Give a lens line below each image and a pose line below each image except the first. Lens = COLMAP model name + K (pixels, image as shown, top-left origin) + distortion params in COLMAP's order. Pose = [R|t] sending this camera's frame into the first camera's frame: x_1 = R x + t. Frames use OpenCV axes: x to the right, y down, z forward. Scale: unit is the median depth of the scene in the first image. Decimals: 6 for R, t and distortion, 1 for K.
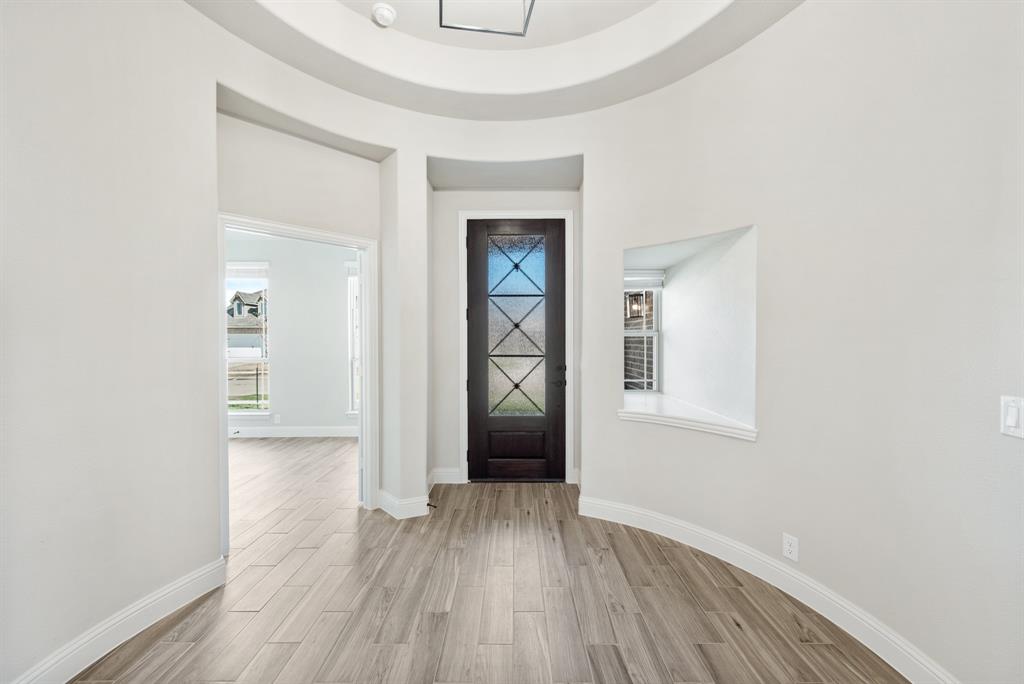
lens RADIAL K [[408.7, 0, 517.9], [0, 408.7, 341.4], [0, 0, 1]] dist [0.000350, 0.000039]
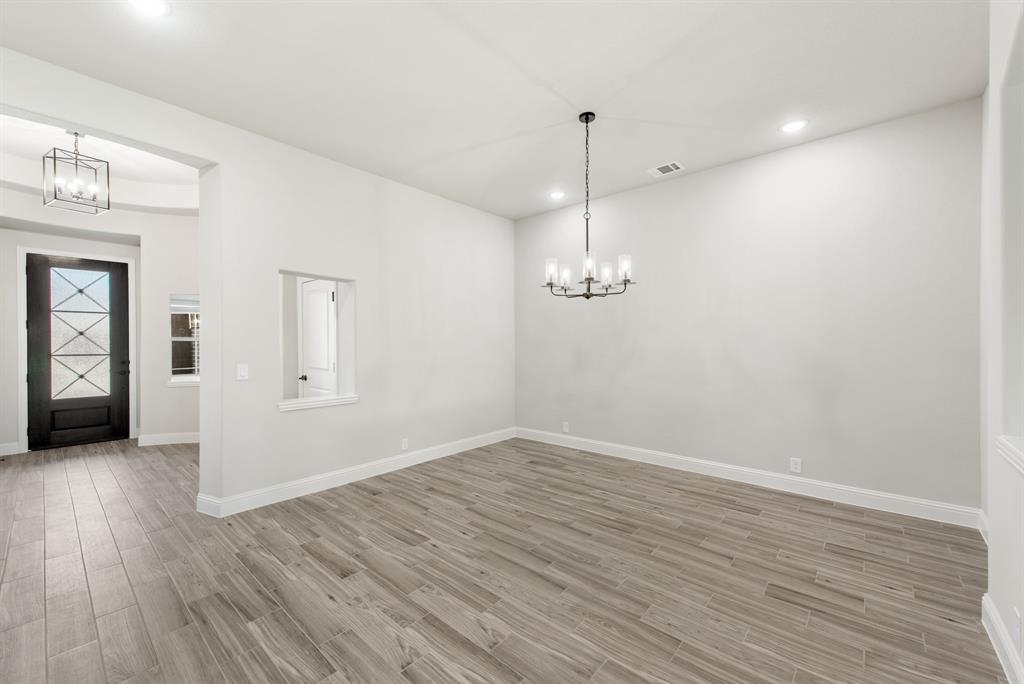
lens RADIAL K [[408.7, 0, 517.9], [0, 408.7, 341.4], [0, 0, 1]] dist [0.000350, 0.000039]
pose [[0.659000, -0.003010, 0.752137, -0.072041], [0.006388, 0.999978, -0.001595, 0.000680], [-0.752116, 0.005856, 0.659005, -1.068383]]
